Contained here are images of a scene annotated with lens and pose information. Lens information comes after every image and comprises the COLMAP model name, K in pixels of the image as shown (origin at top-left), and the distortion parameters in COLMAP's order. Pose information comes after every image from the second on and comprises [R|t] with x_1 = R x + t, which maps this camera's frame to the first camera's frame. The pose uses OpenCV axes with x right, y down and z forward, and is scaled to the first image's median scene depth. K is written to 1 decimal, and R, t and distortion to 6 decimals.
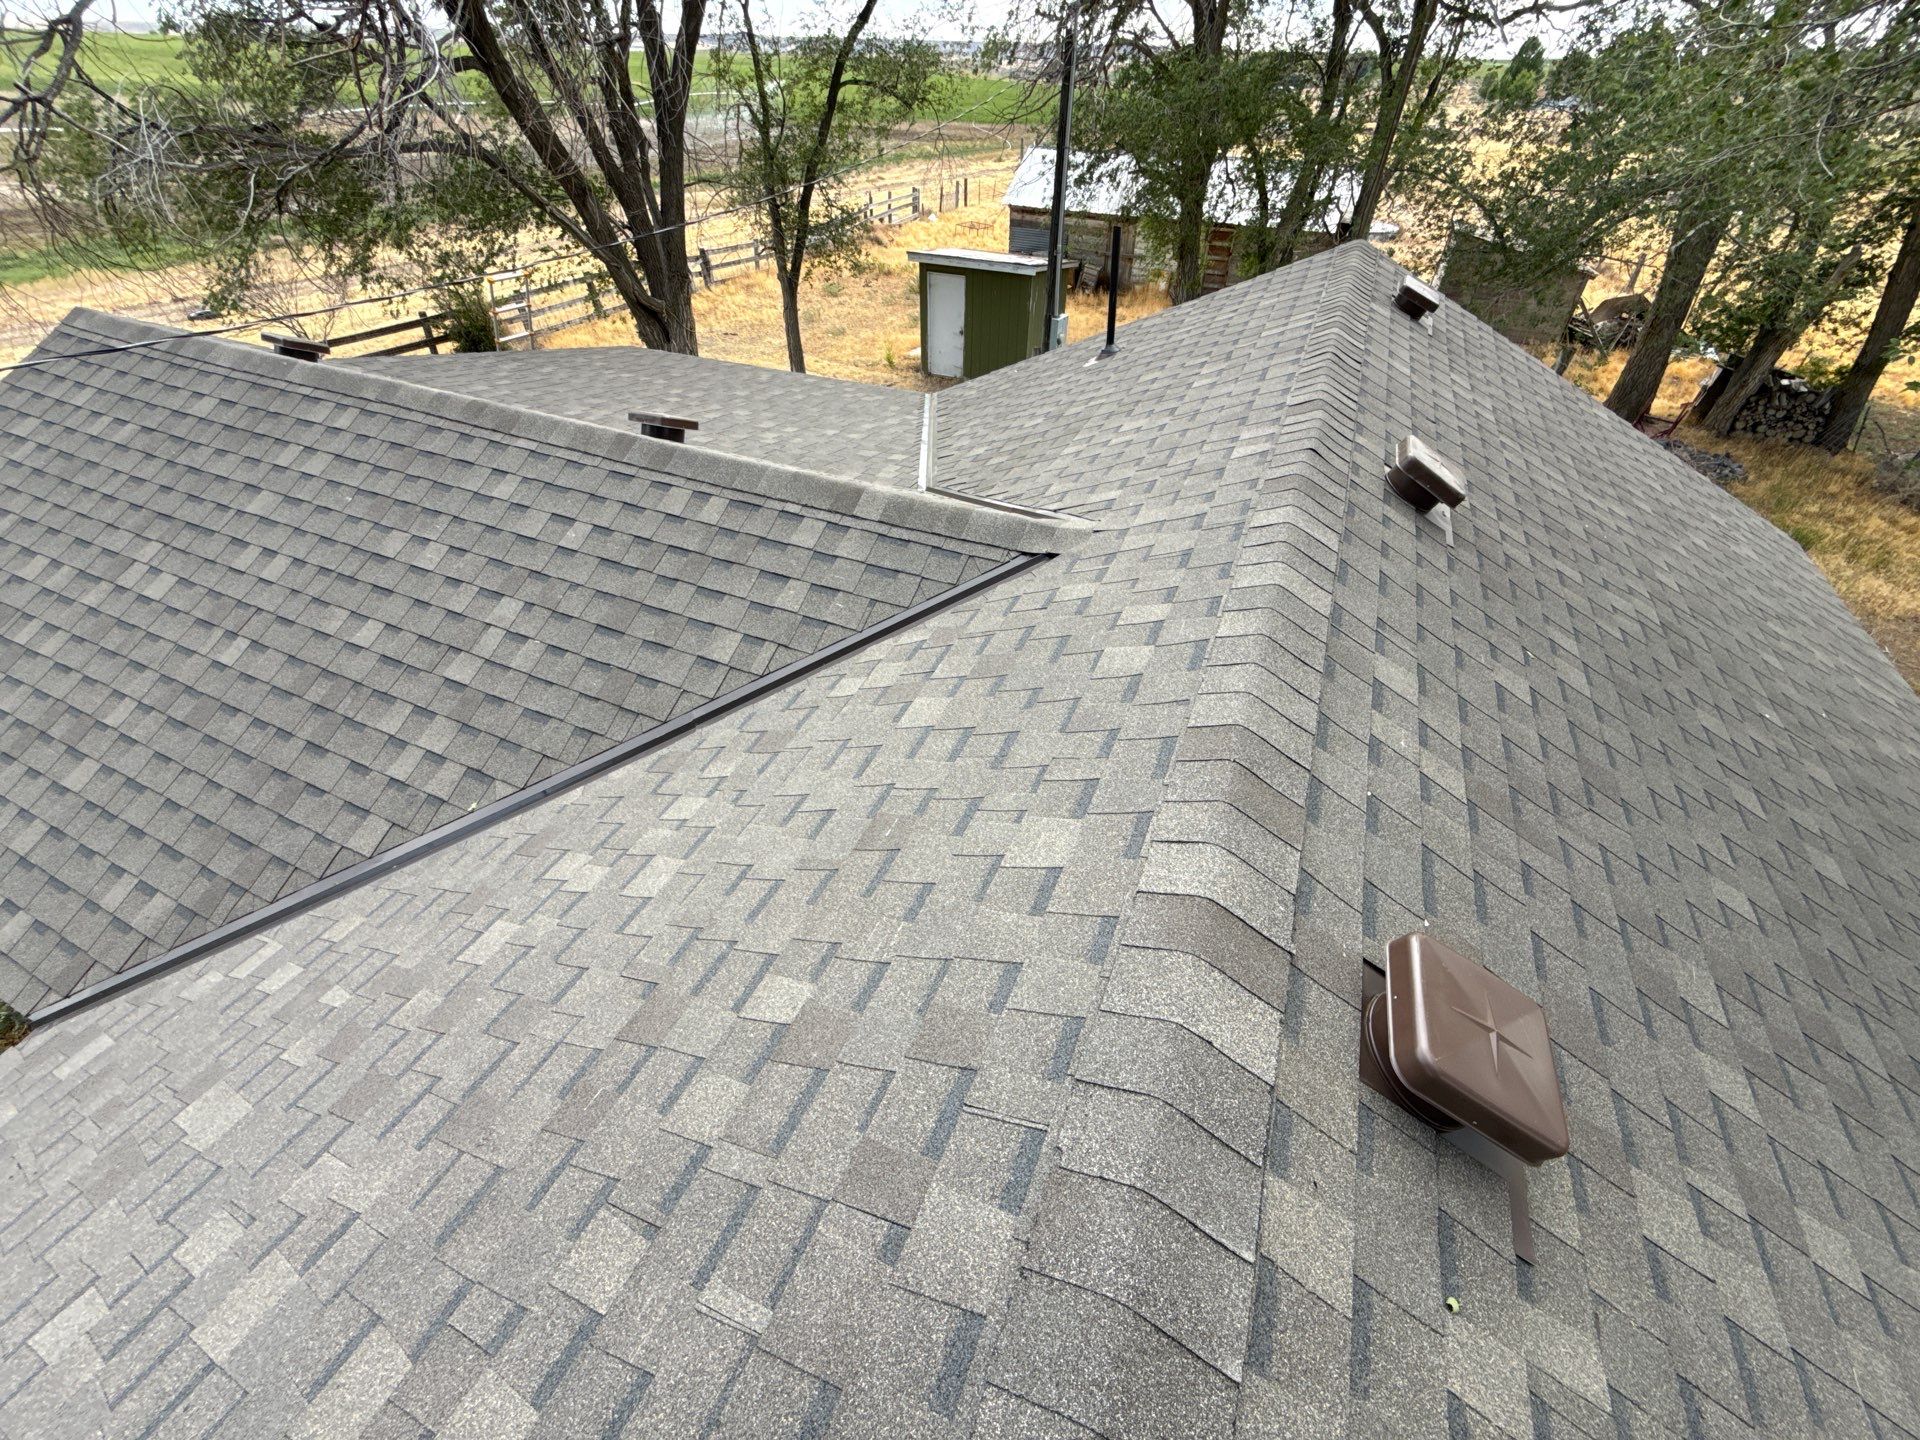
lens RADIAL K [[765.6, 0, 960.9], [0, 765.6, 719.0], [0, 0, 1]] dist [0.000428, -0.000111]
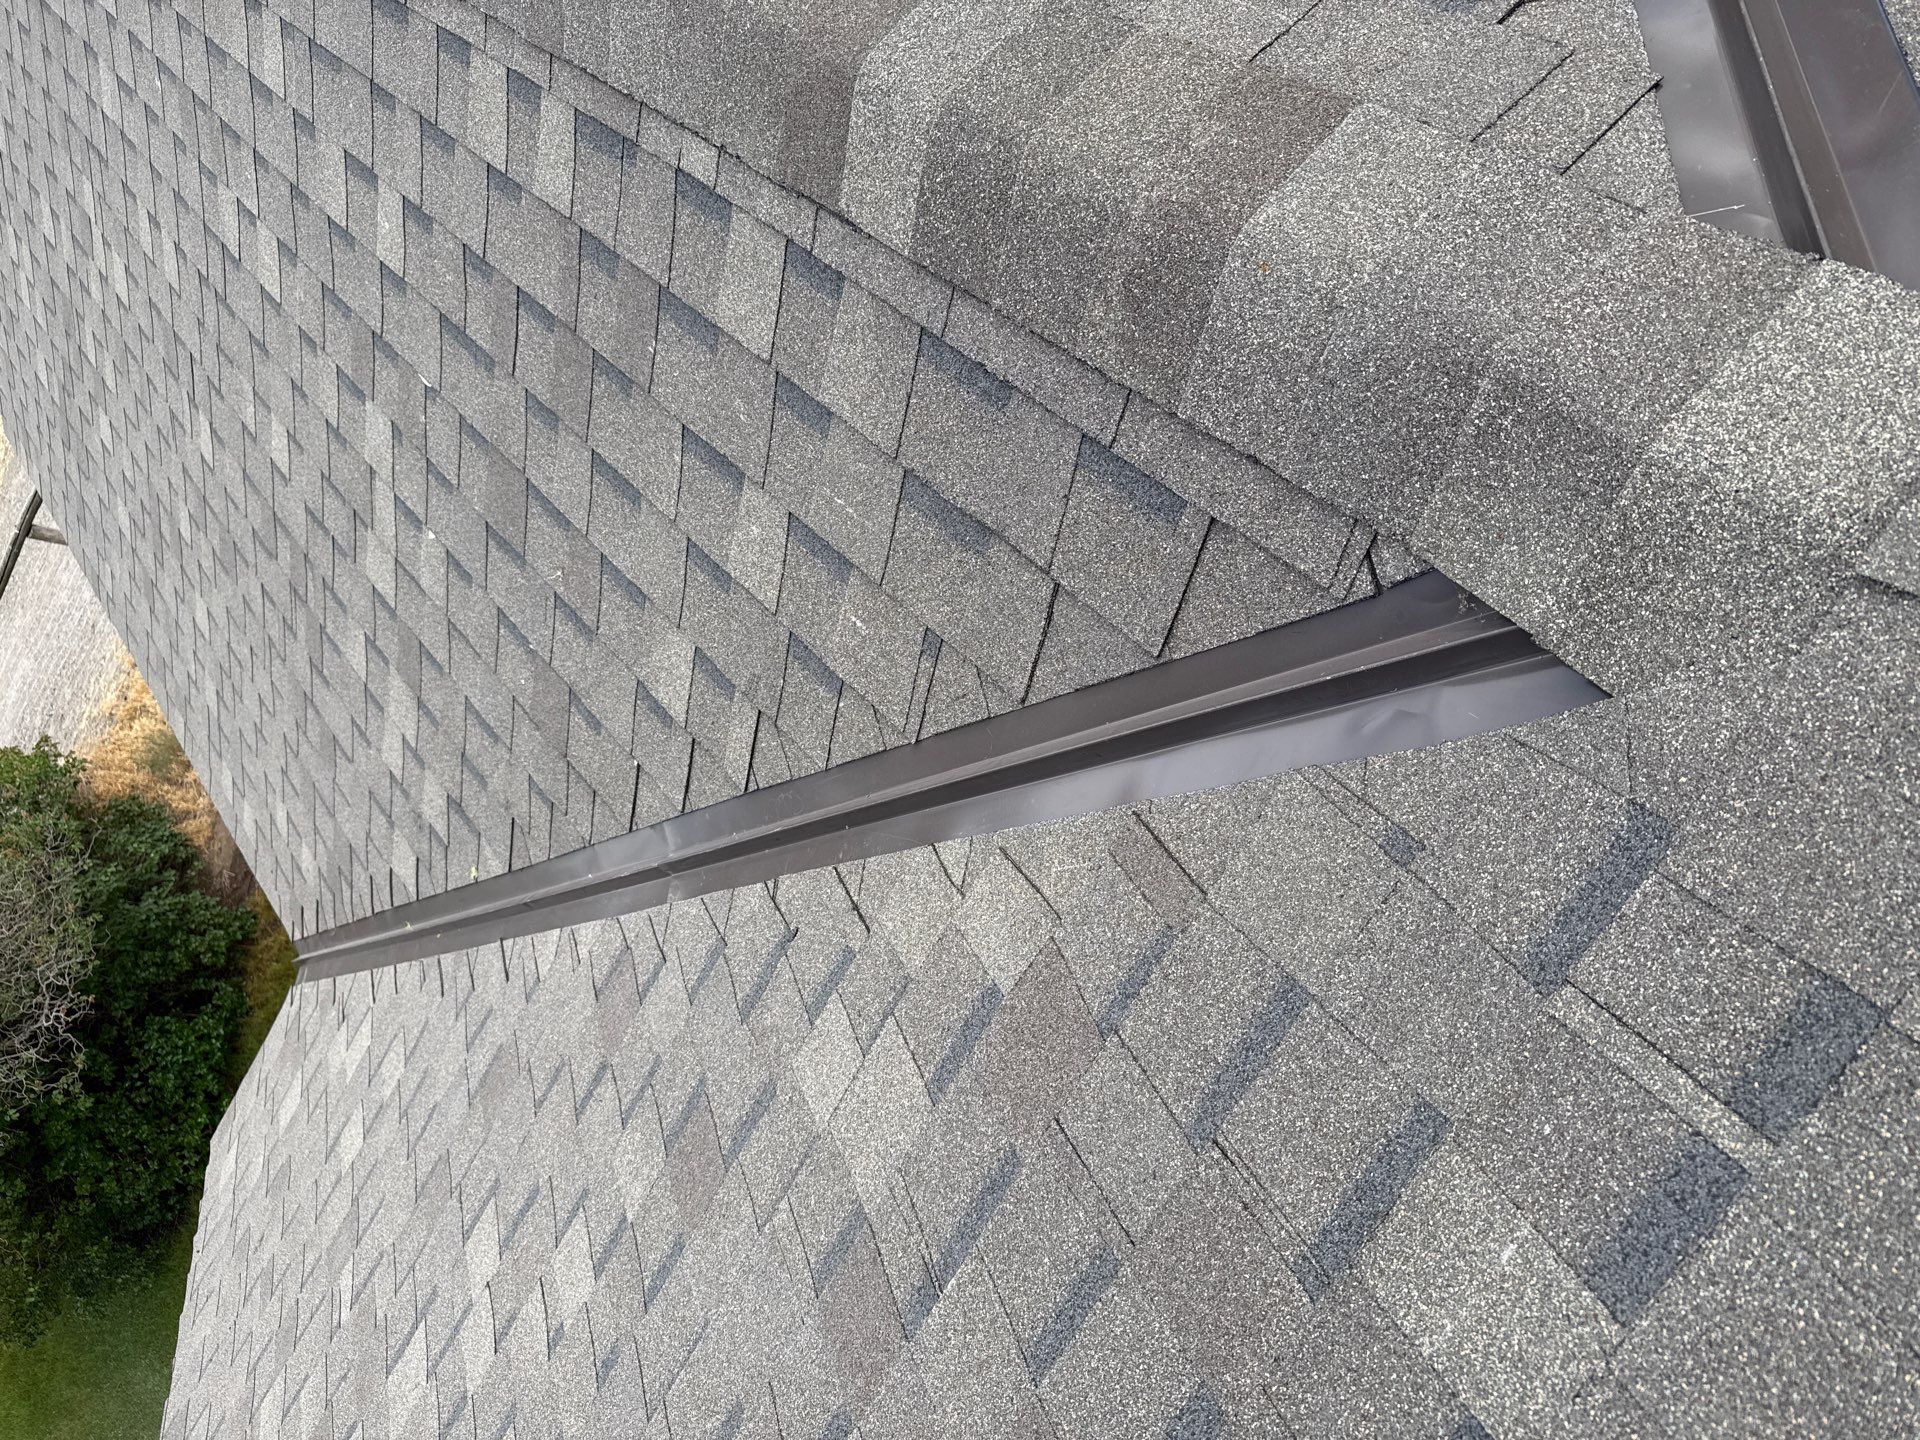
lens RADIAL K [[1389.6, 0, 951.8], [0, 1389.6, 706.8], [0, 0, 1]] dist [0.006447, -0.011400]
pose [[0.770036, 0.149079, -0.620339, 0.172487], [0.311988, 0.760144, 0.569952, -0.354560], [0.556514, -0.632421, 0.538827, 0.612336]]
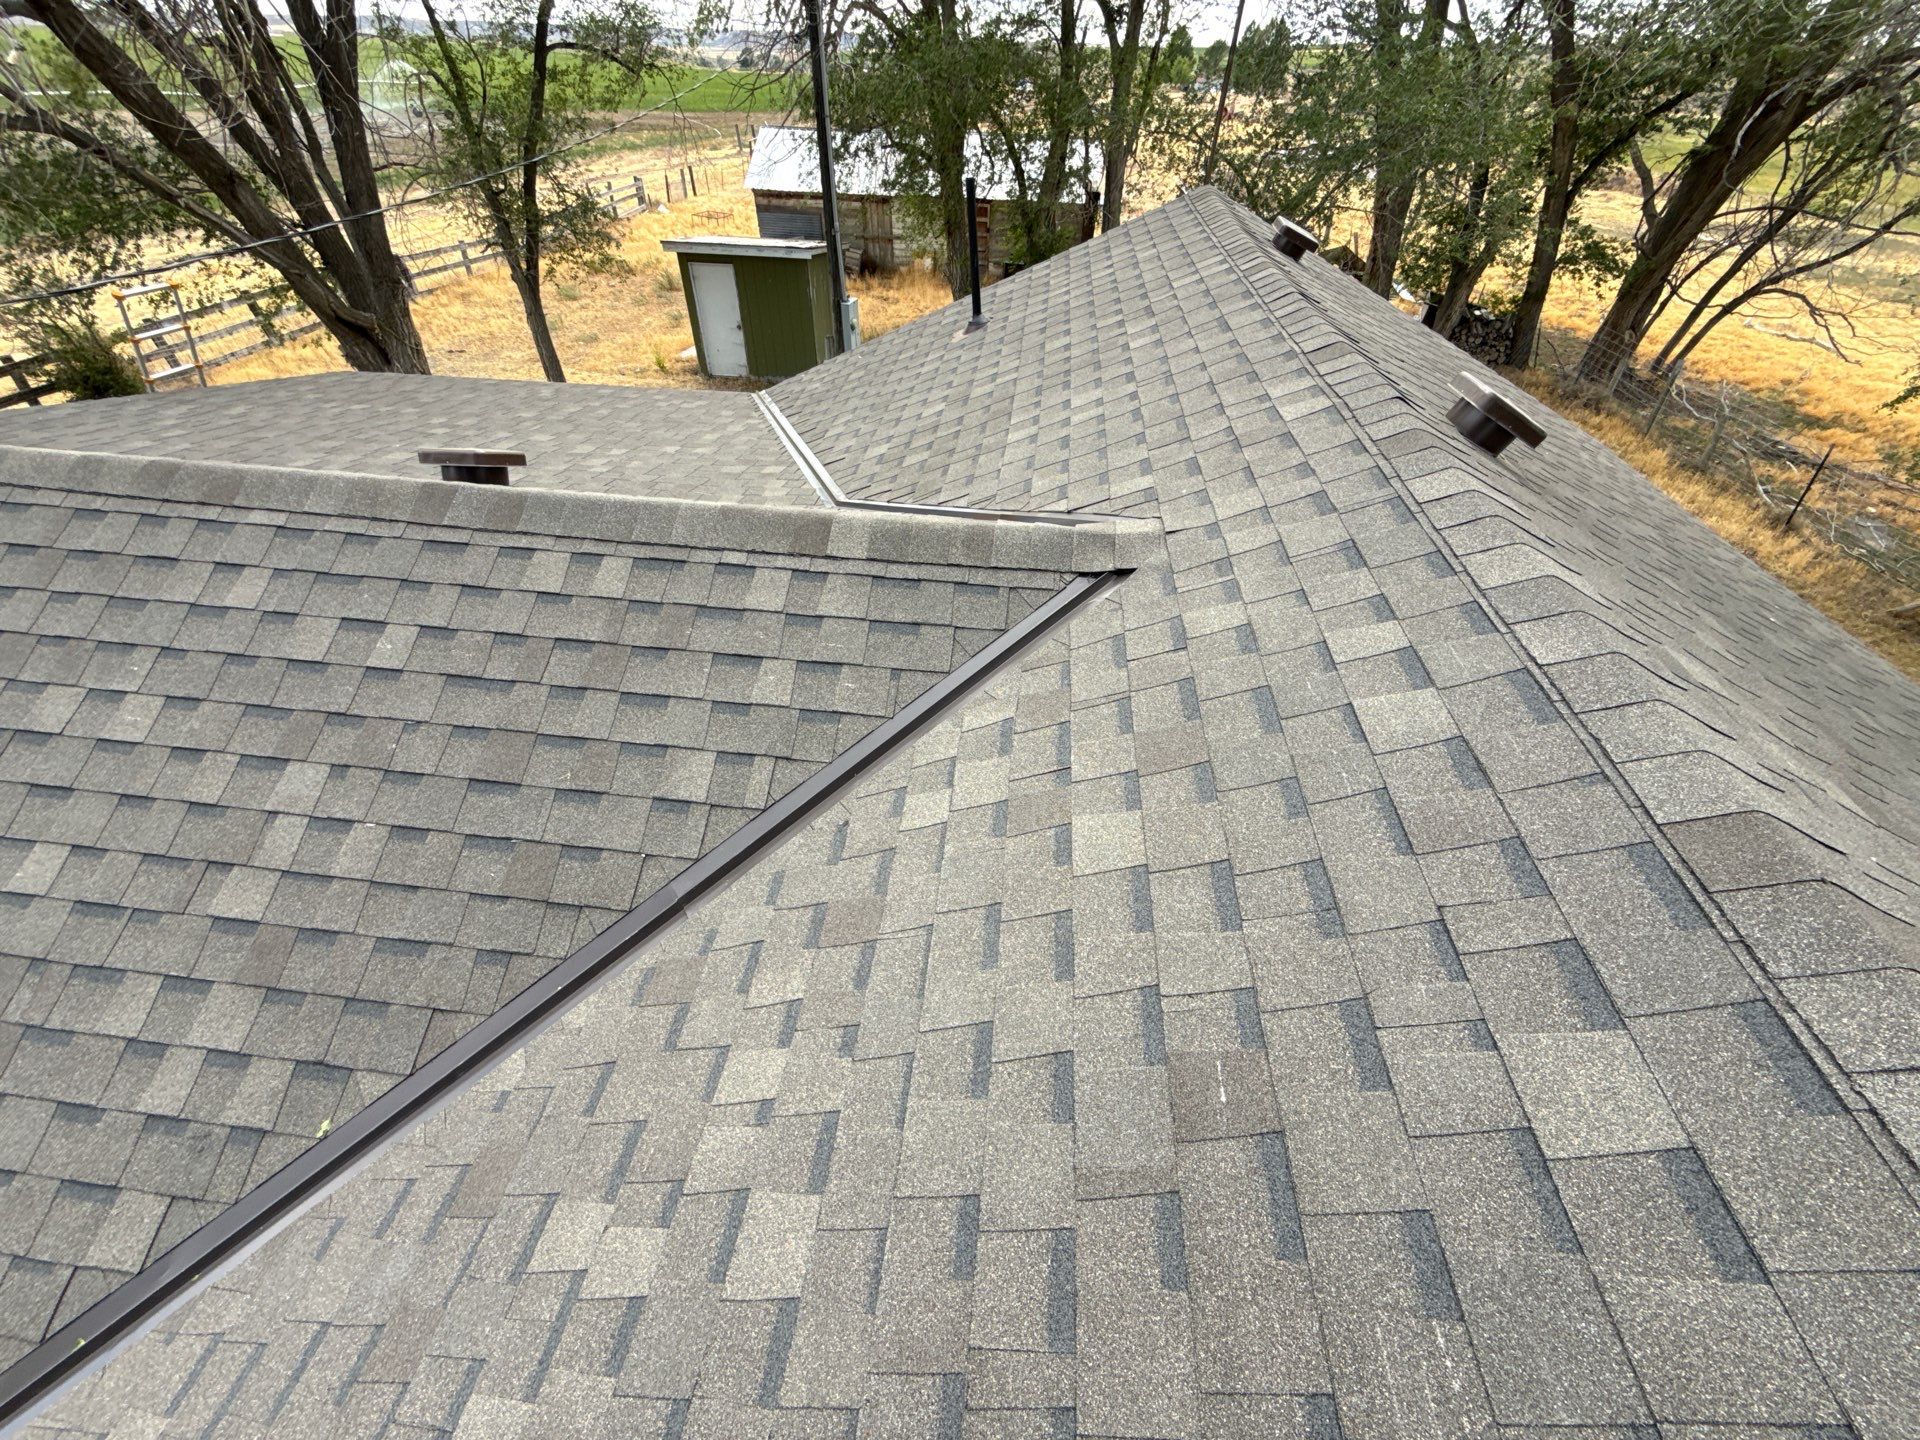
lens RADIAL K [[765.6, 0, 960.9], [0, 765.6, 719.0], [0, 0, 1]] dist [0.000428, -0.000111]
pose [[0.954676, -0.194581, 0.225236, -0.193024], [0.192471, 0.980797, 0.031507, -0.102962], [-0.227041, 0.013272, 0.973795, 0.245295]]
